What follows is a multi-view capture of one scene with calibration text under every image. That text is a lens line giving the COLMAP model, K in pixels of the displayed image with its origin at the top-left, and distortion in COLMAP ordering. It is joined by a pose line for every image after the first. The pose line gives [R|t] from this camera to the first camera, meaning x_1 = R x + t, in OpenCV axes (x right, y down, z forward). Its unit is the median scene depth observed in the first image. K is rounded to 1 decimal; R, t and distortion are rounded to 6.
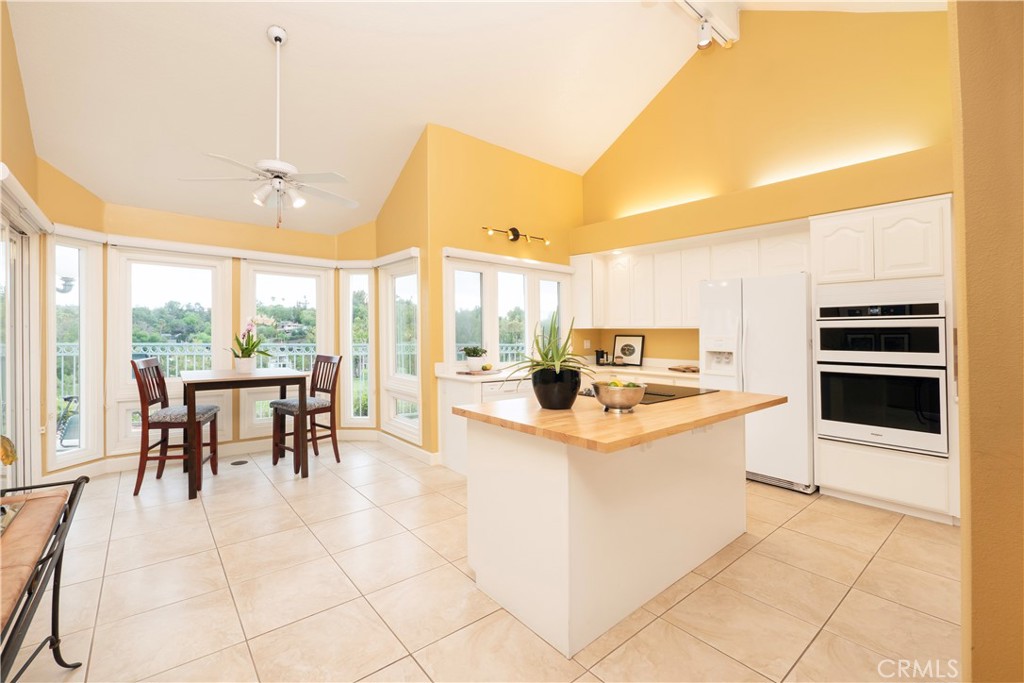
lens RADIAL K [[432.9, 0, 501.0], [0, 432.9, 341.8], [0, 0, 1]] dist [-0.014025, 0.002166]
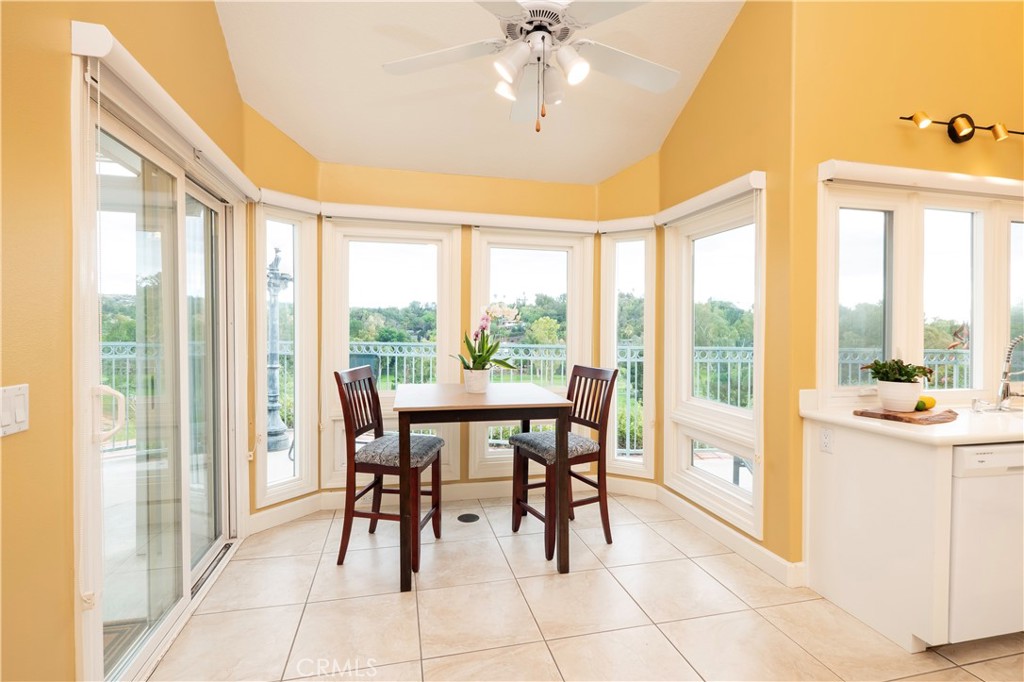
lens RADIAL K [[470.0, 0, 520.3], [0, 470.0, 337.9], [0, 0, 1]] dist [-0.008042, -0.001207]
pose [[0.908541, 0.005767, -0.417756, -0.221635], [-0.006719, 0.999977, -0.000808, -0.010167], [0.417742, 0.003541, 0.908559, 0.353429]]
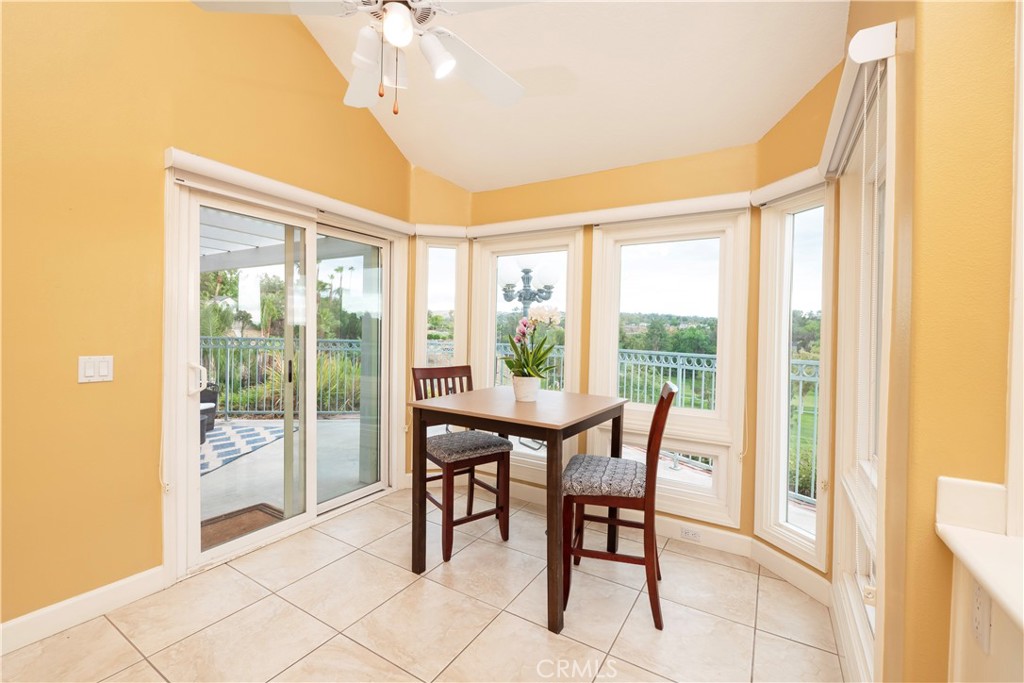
lens RADIAL K [[432.9, 0, 514.4], [0, 432.9, 341.8], [0, 0, 1]] dist [-0.014025, 0.002166]
pose [[0.321201, 0.013950, -0.946908, -0.012518], [-0.032128, 0.999476, 0.003826, -0.013337], [0.946466, 0.029193, 0.321481, 0.739078]]
